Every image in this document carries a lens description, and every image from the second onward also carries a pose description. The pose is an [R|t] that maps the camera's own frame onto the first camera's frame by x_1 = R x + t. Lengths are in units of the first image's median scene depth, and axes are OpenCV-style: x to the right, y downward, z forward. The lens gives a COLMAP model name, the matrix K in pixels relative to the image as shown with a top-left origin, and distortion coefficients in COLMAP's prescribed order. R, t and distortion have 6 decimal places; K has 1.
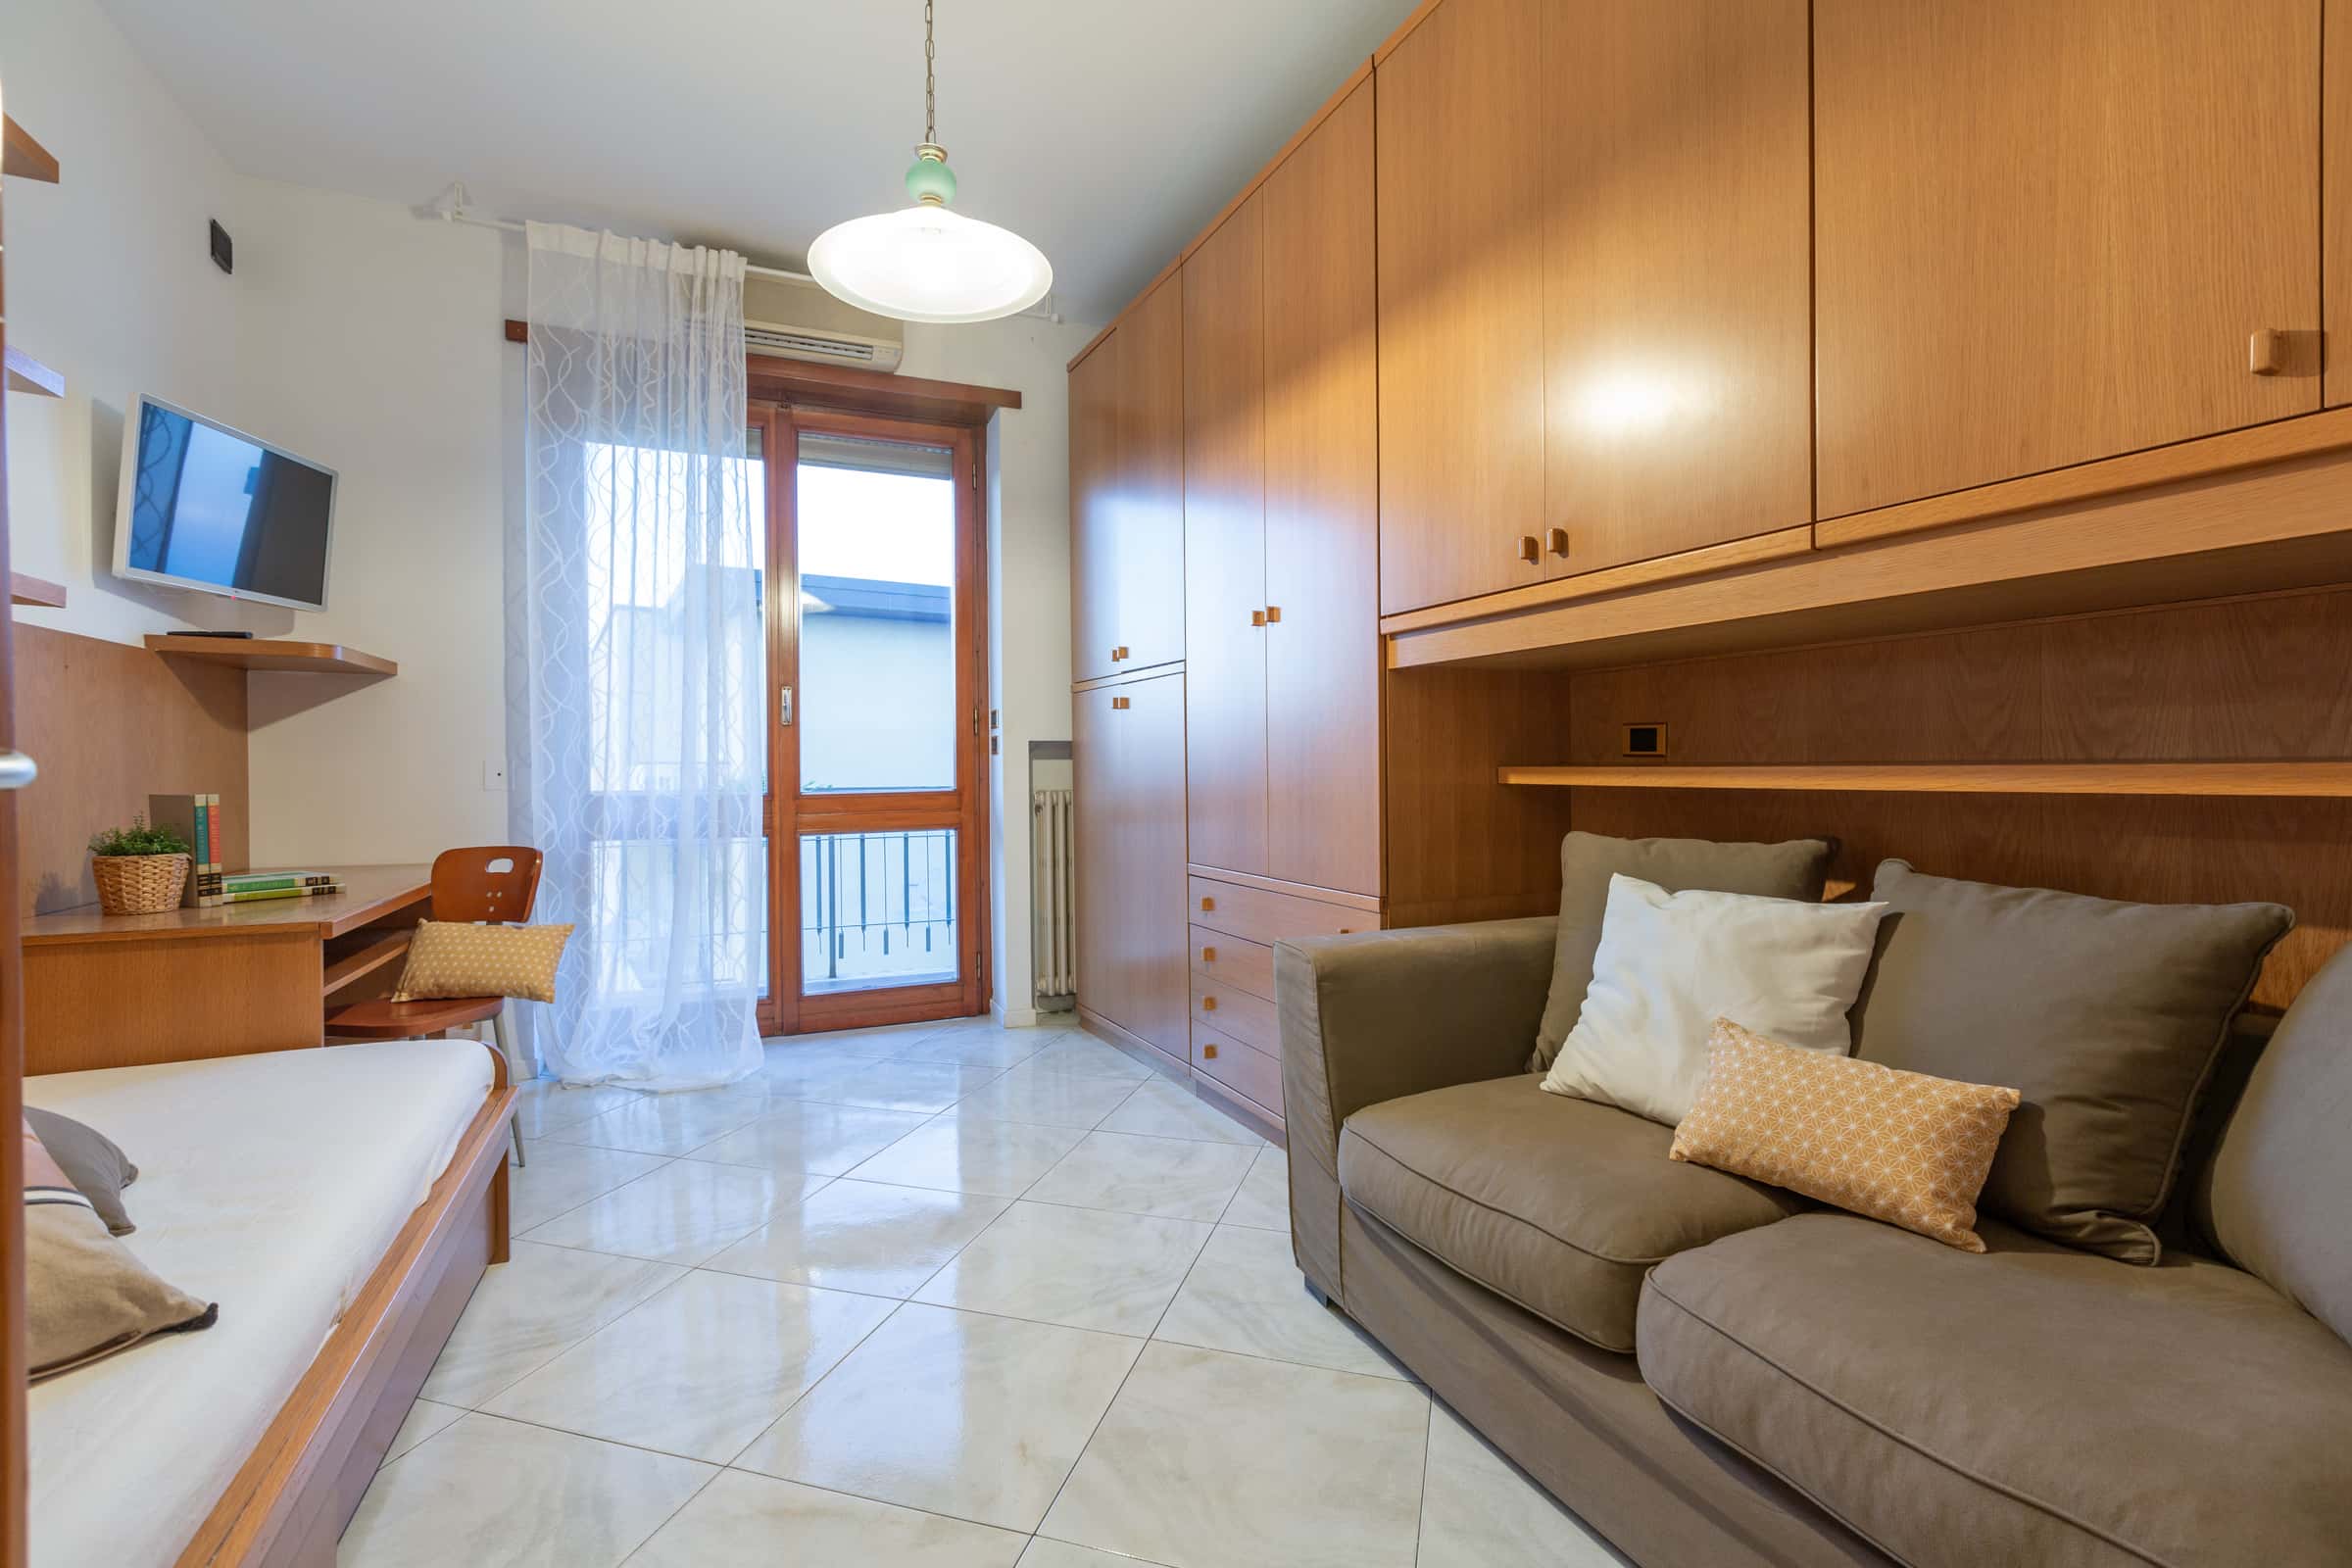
lens RADIAL K [[1049.2, 0, 1167.6], [0, 1049.2, 784.5], [0, 0, 1]] dist [0.002343, -0.004130]
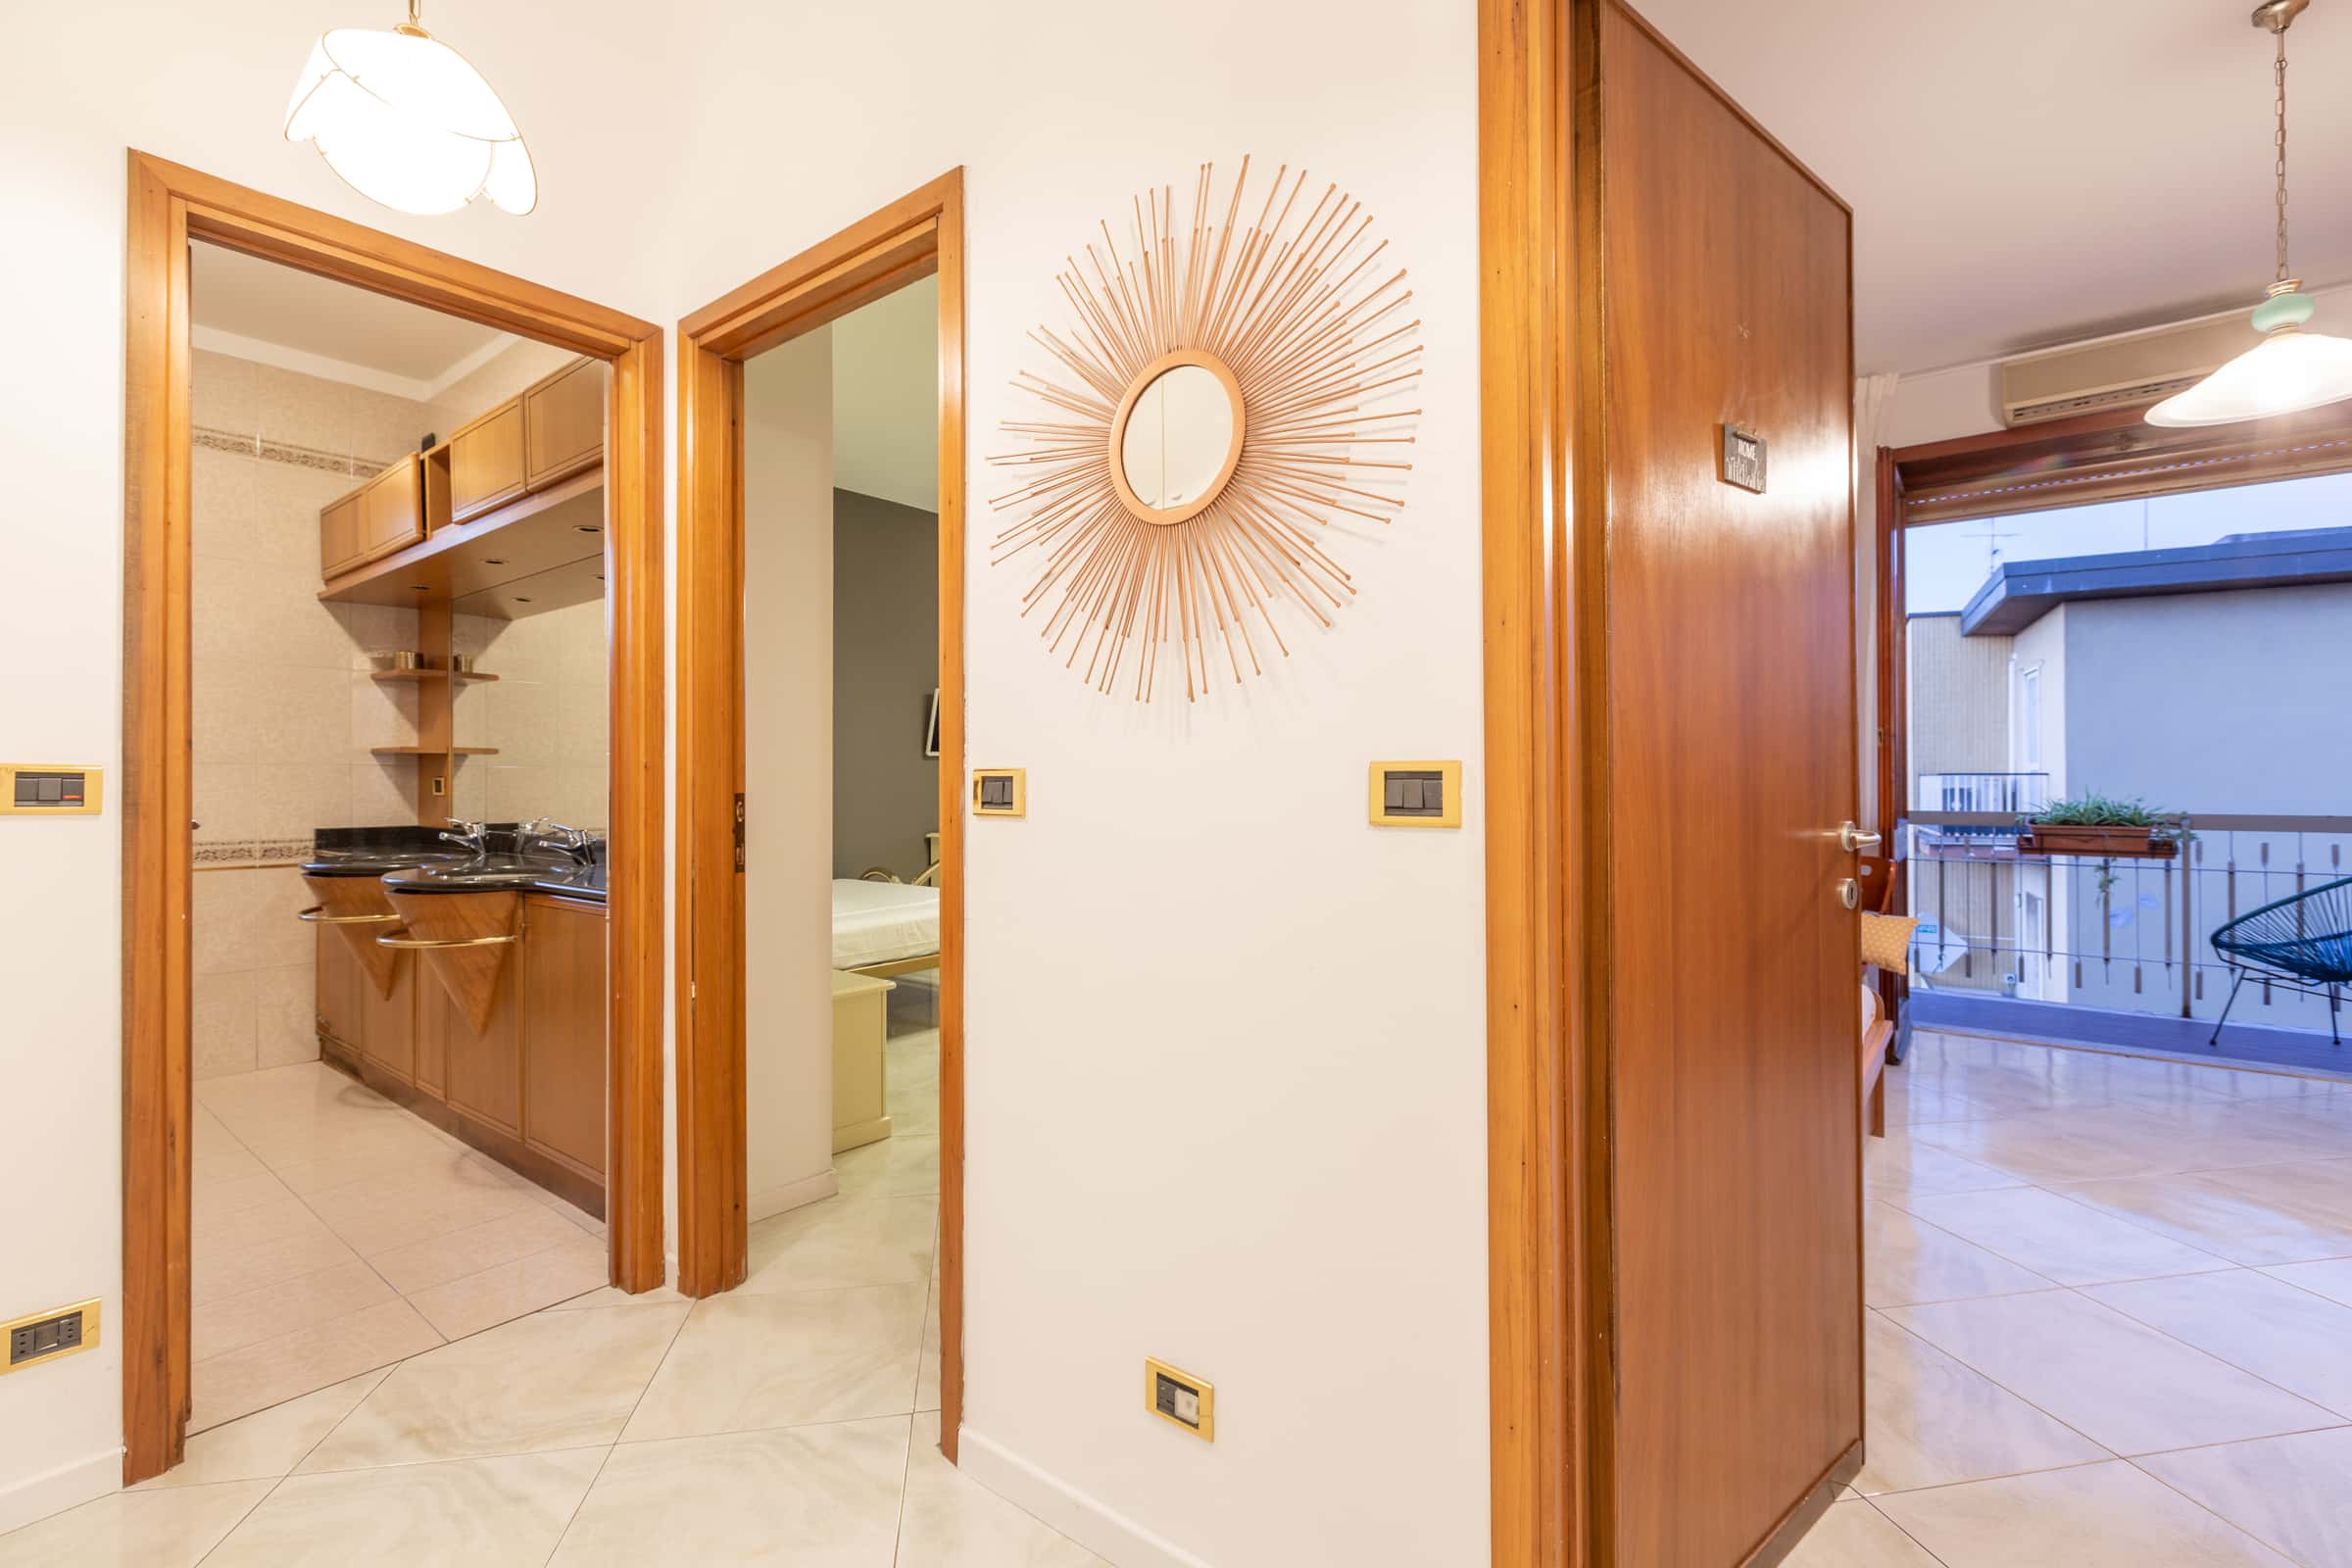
lens RADIAL K [[1049.2, 0, 1180.7], [0, 1049.2, 787.8], [0, 0, 1]] dist [0.002343, -0.004130]
pose [[0.468157, 0.006815, -0.883619, 0.225535], [-0.009496, 0.999951, 0.002681, -0.036023], [0.883594, 0.007135, 0.468199, -0.607685]]
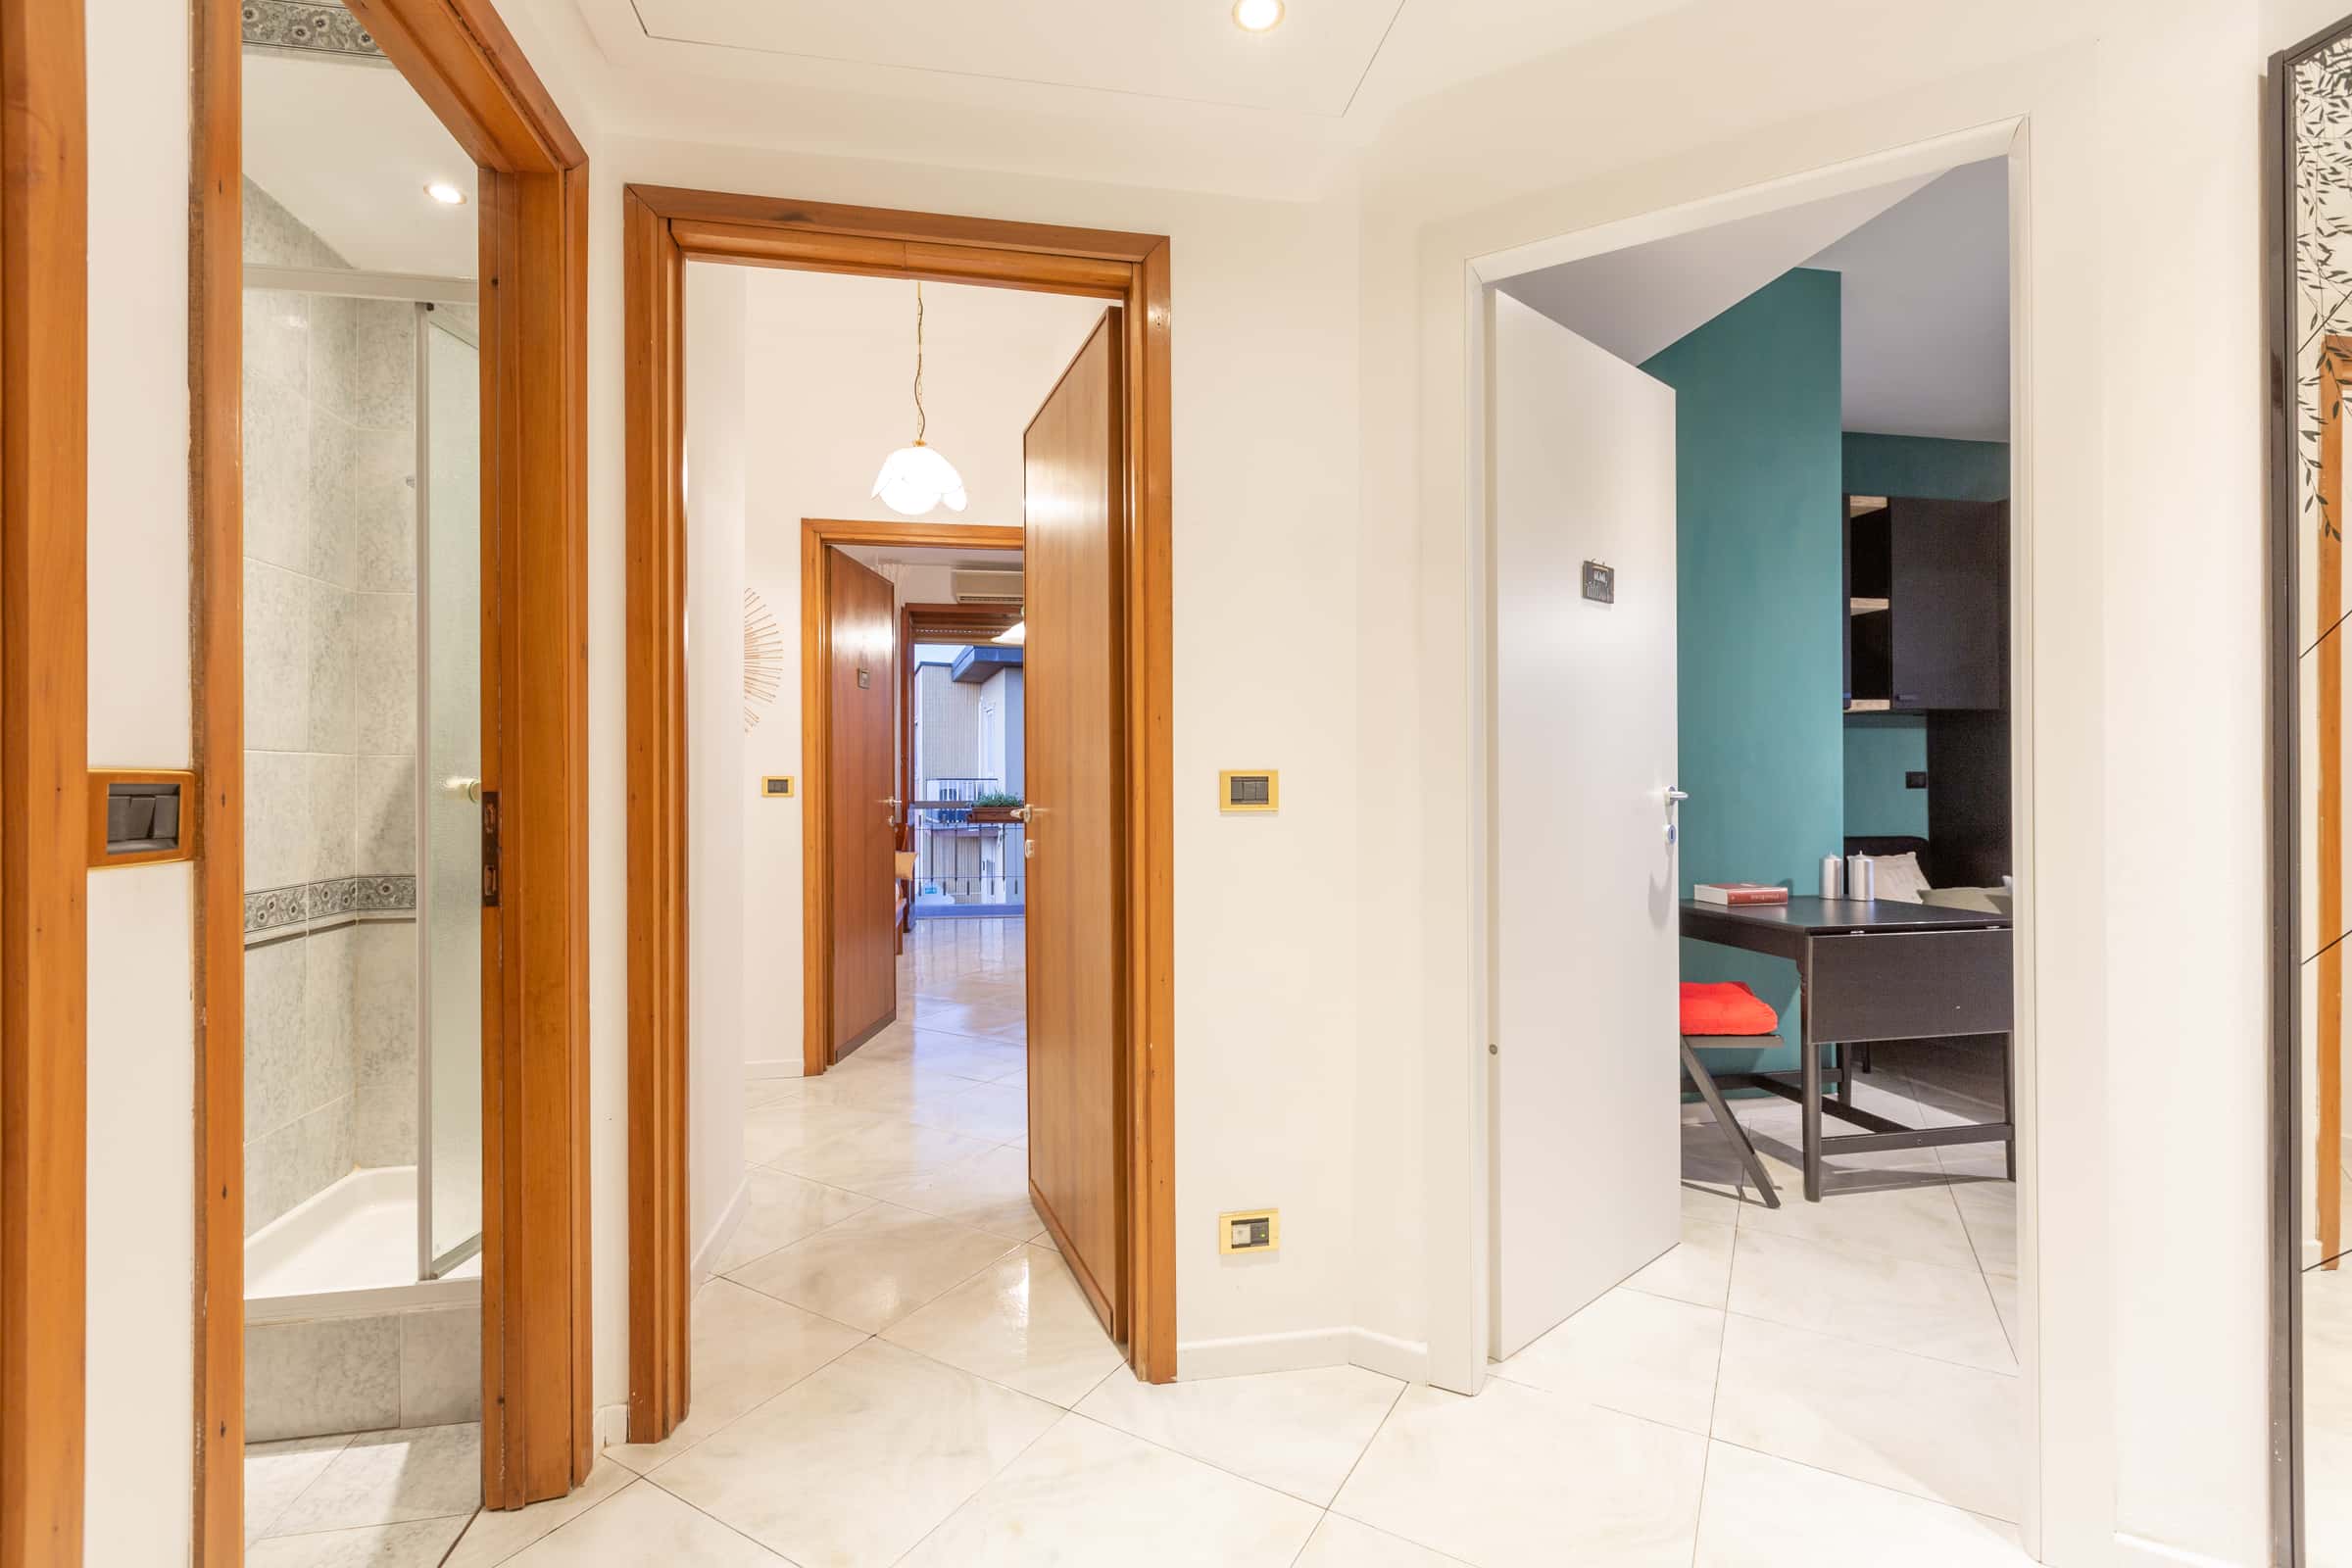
lens RADIAL K [[1049.2, 0, 1169.0], [0, 1049.2, 786.6], [0, 0, 1]] dist [0.002343, -0.004130]
pose [[0.969509, 0.007224, -0.244948, 1.229230], [-0.009431, 0.999925, -0.007839, -0.017920], [0.244873, 0.009910, 0.969505, -2.452358]]
